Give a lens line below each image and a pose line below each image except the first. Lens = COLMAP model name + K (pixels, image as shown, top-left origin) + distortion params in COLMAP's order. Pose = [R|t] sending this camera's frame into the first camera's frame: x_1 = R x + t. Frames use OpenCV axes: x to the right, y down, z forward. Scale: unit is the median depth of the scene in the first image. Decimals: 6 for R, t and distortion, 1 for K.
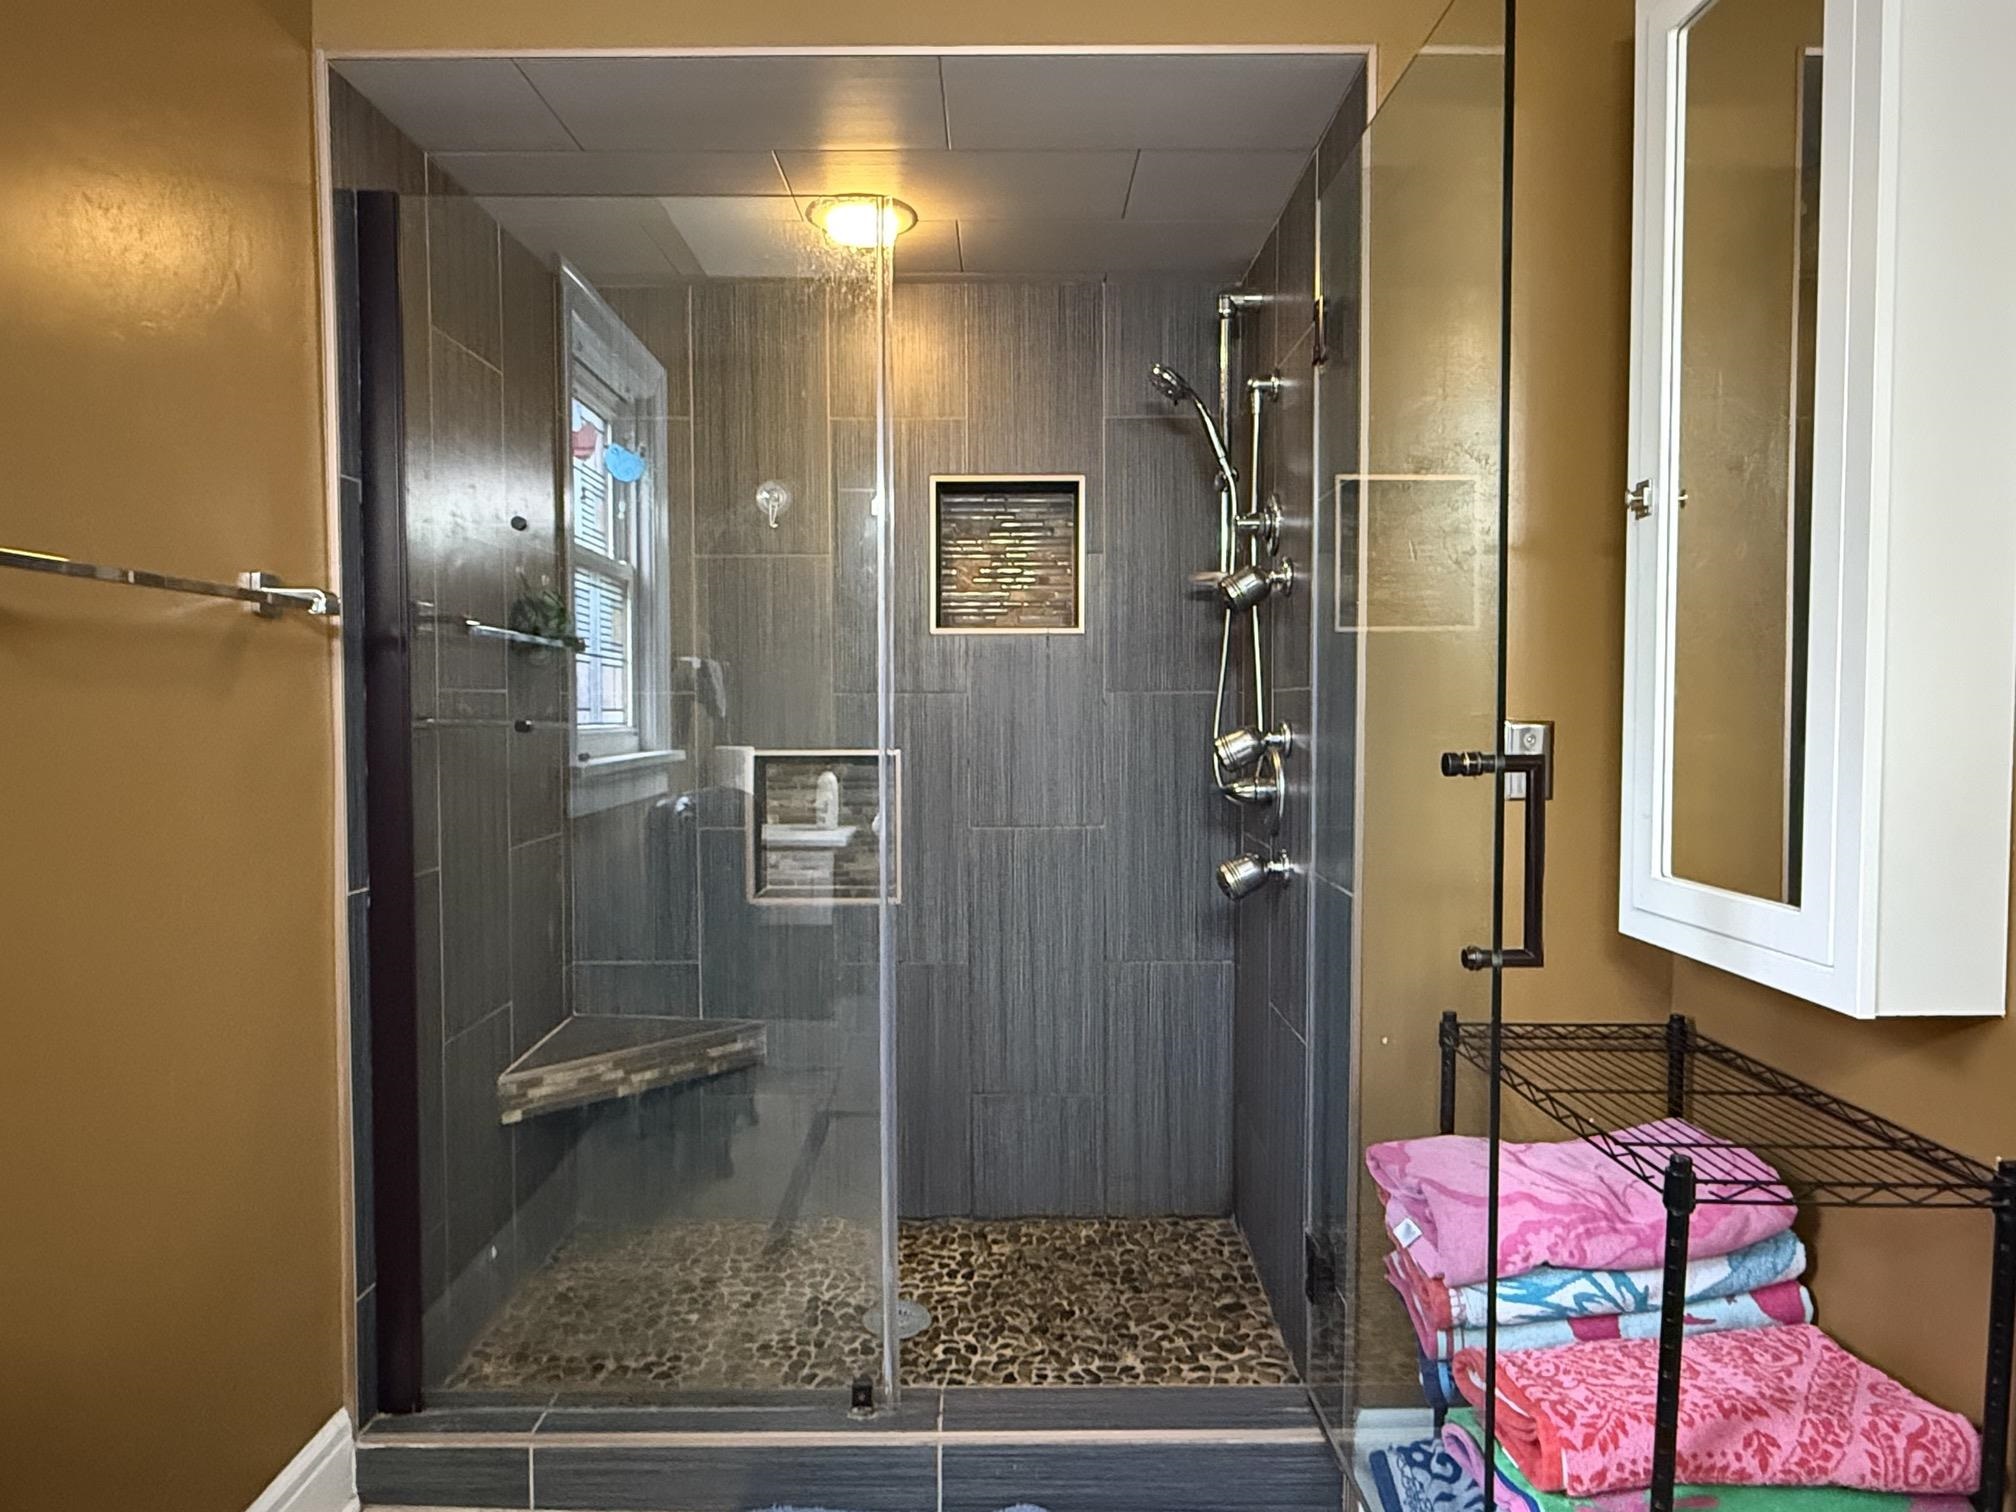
lens RADIAL K [[1202.5, 0, 999.1], [0, 1202.5, 748.1], [0, 0, 1]] dist [-0.000385, 0.000186]
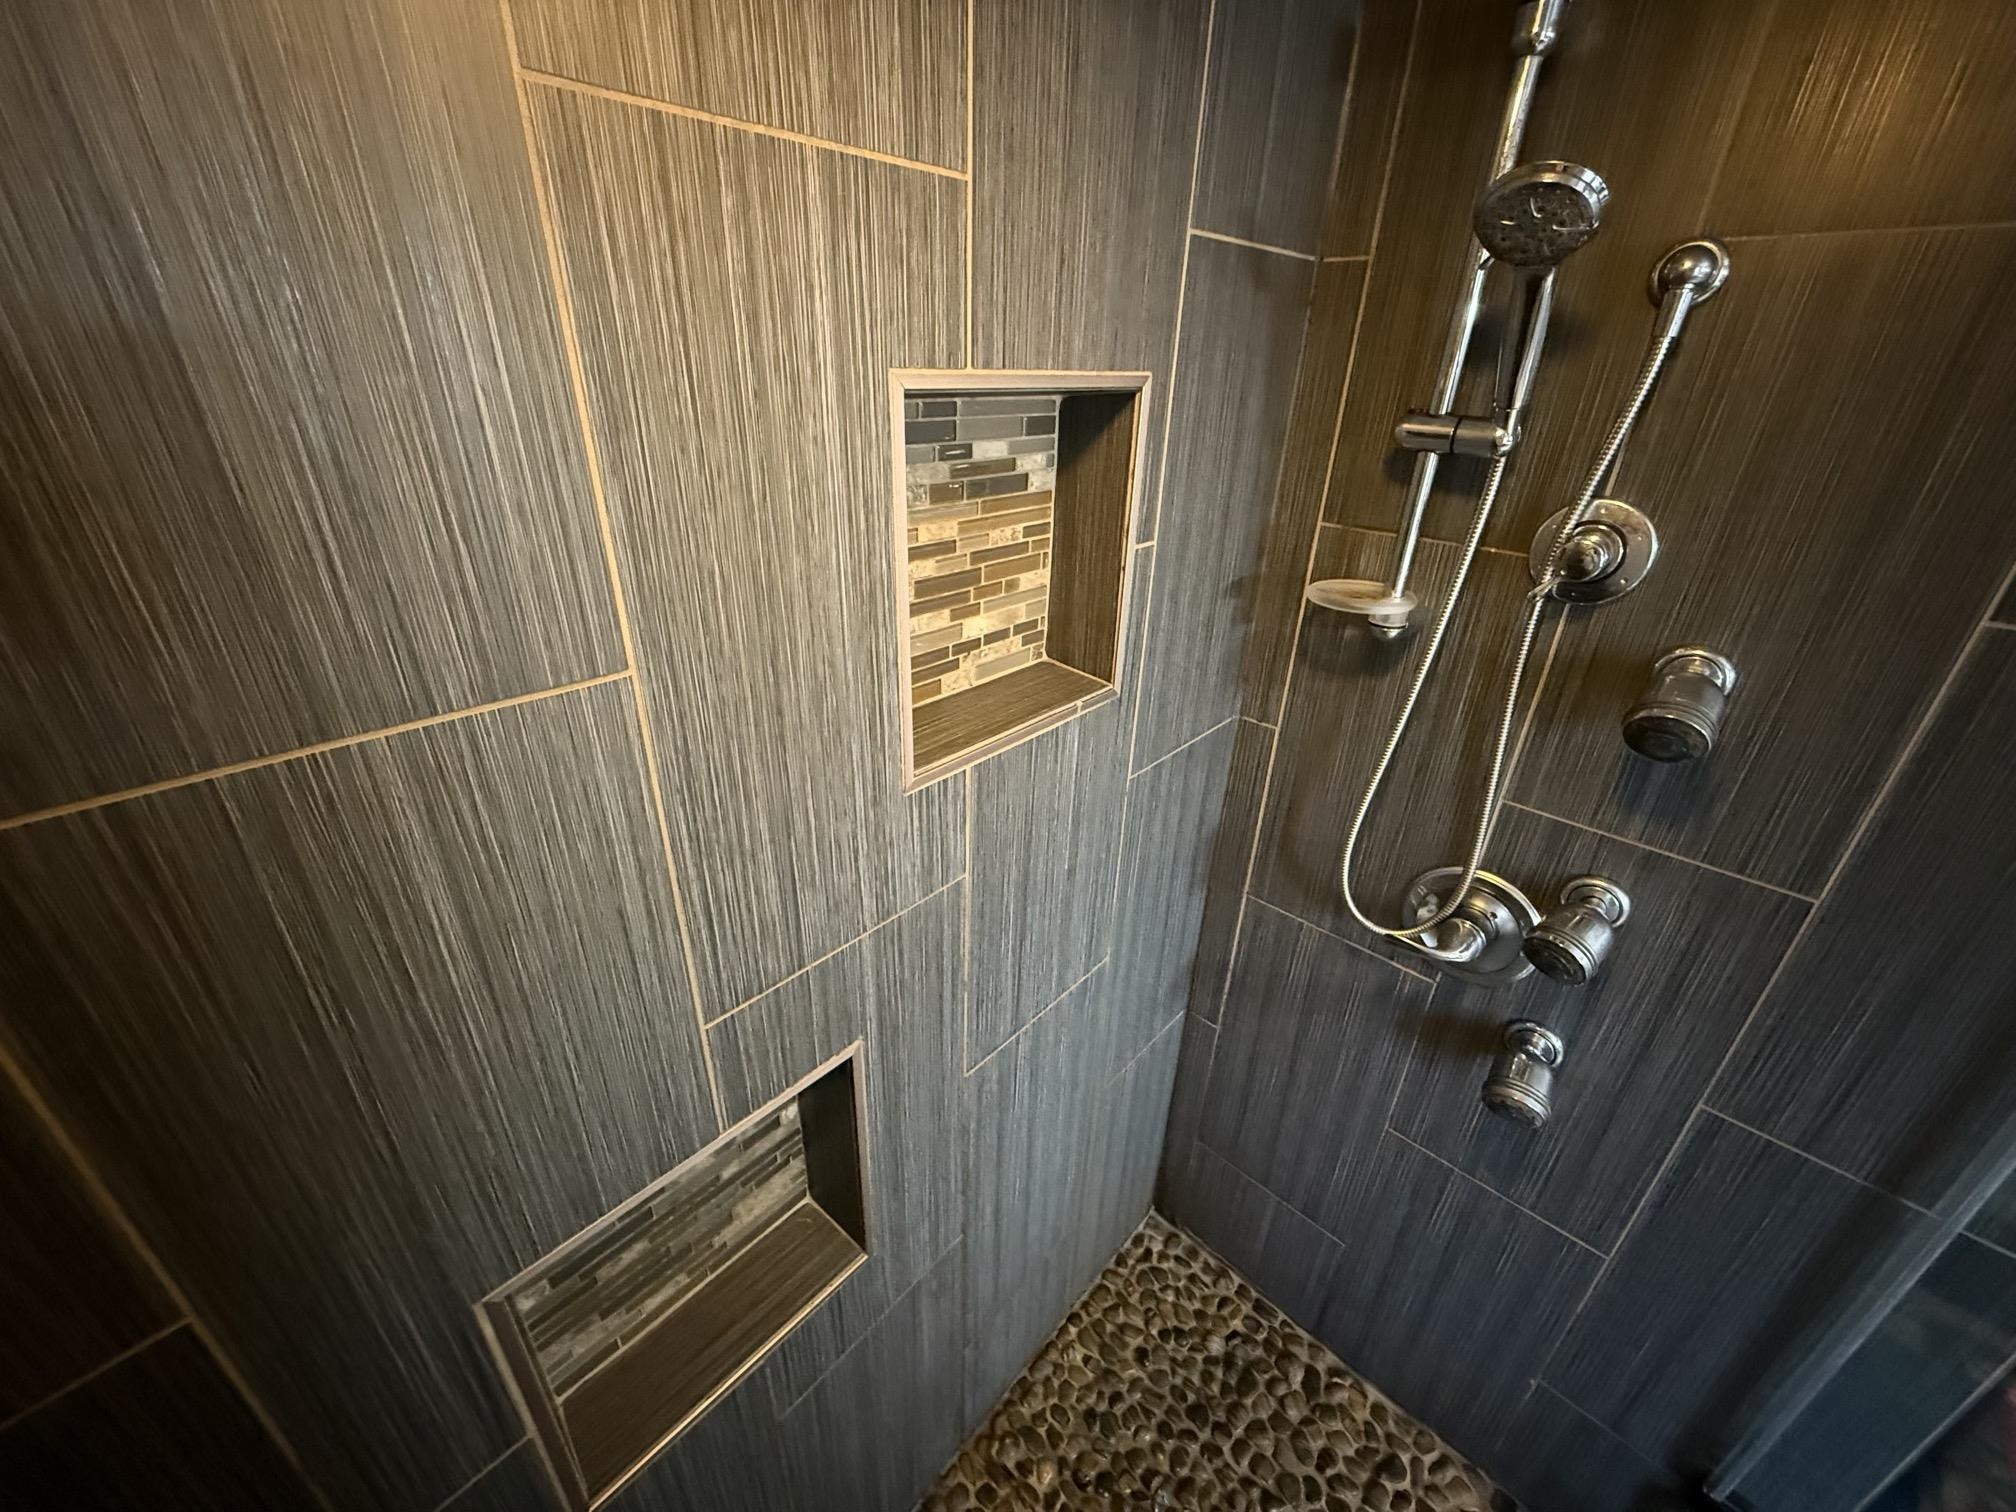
lens RADIAL K [[803.5, 0, 1002.1], [0, 803.5, 755.6], [0, 0, 1]] dist [0.001410, -0.000563]
pose [[0.676710, -0.308279, 0.668601, -0.214594], [-0.000544, 0.907908, 0.419169, -0.221937], [-0.736250, -0.284020, 0.614222, 0.808862]]
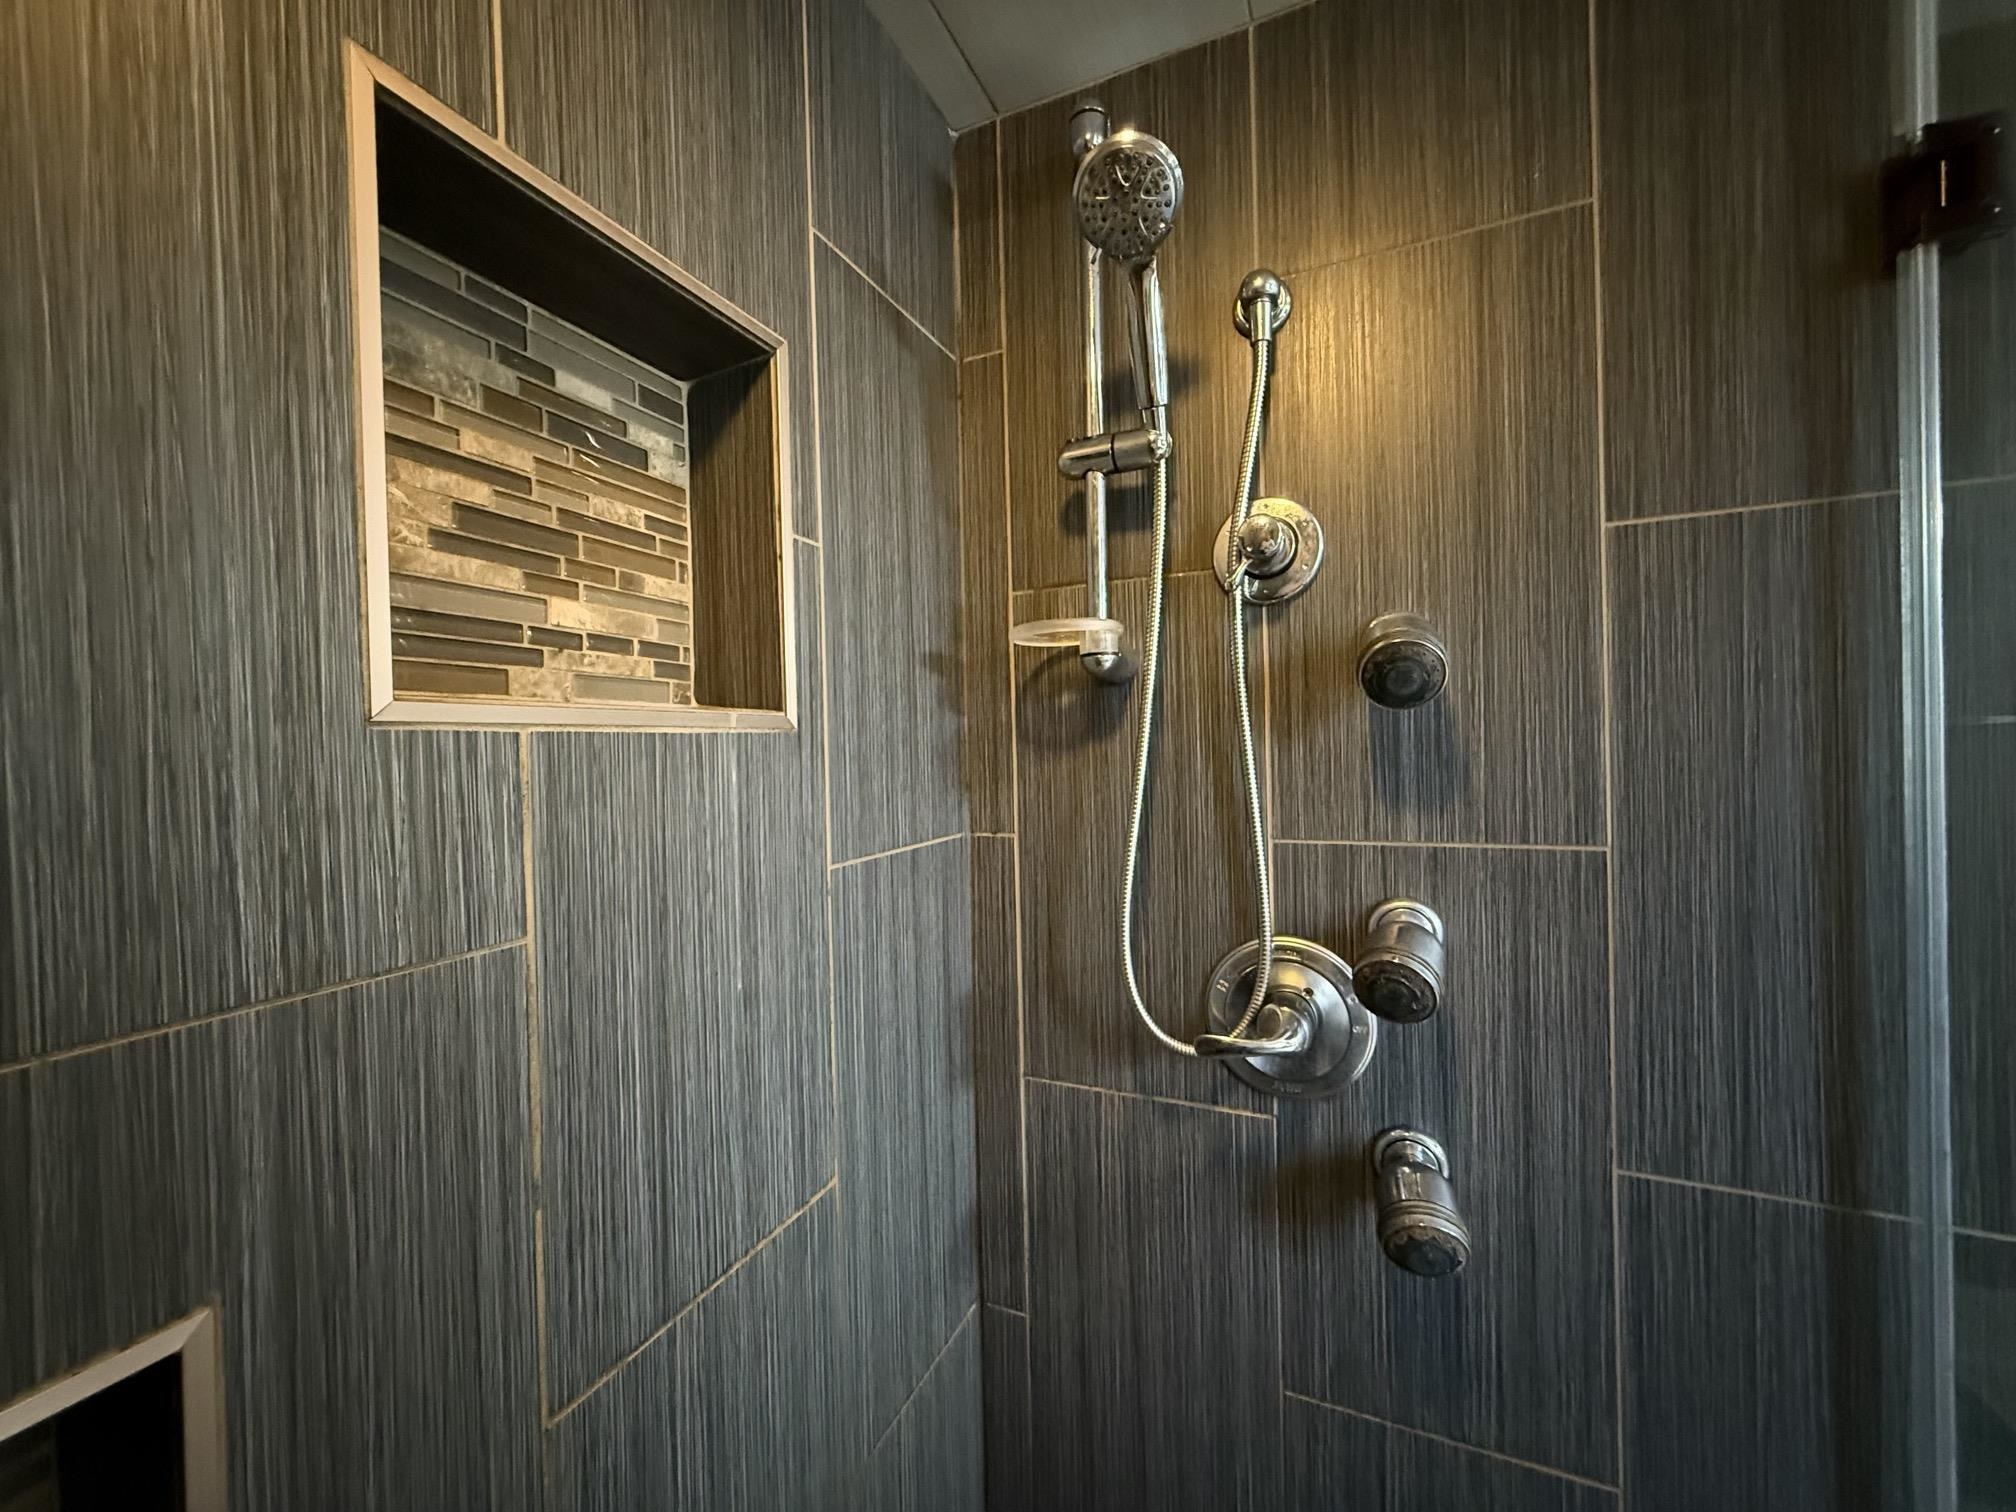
lens RADIAL K [[803.5, 0, 1000.4], [0, 803.5, 754.8], [0, 0, 1]] dist [0.001410, -0.000563]
pose [[0.412426, -0.015225, 0.910864, -0.147704], [0.059169, 0.998197, -0.010106, -0.080191], [-0.909068, 0.058063, 0.412583, 0.825809]]
